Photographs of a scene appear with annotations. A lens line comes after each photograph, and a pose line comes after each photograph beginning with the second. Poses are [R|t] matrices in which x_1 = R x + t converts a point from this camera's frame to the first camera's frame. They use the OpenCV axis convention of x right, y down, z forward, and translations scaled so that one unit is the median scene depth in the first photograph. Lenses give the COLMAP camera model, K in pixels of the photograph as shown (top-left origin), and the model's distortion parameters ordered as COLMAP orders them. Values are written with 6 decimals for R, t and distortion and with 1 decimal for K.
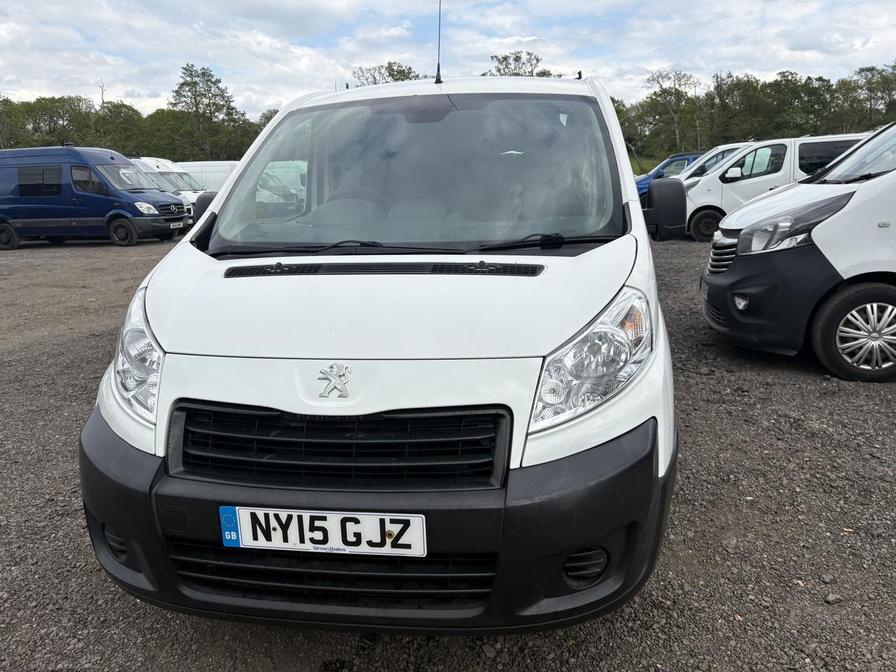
lens RADIAL K [[673.3, 0, 450.2], [0, 673.3, 337.2], [0, 0, 1]] dist [0.043615, -0.053683]
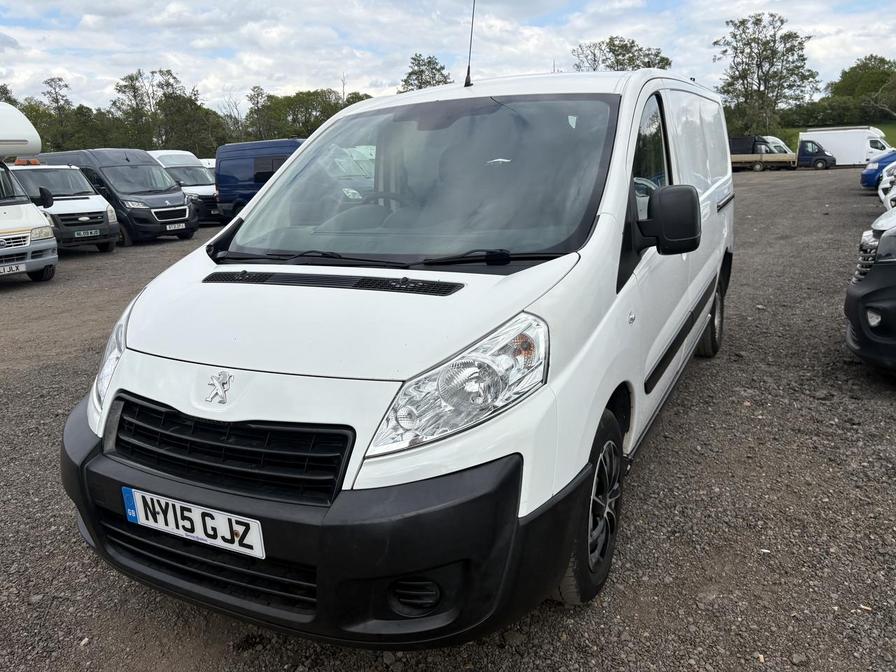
lens RADIAL K [[679.3, 0, 448.0], [0, 679.3, 336.0], [0, 0, 1]] dist [0.003184, -0.005286]
pose [[0.945134, 0.064237, -0.320304, 0.397268], [-0.055448, 0.997794, 0.036494, -0.060070], [0.321942, -0.016731, 0.946612, 0.055067]]
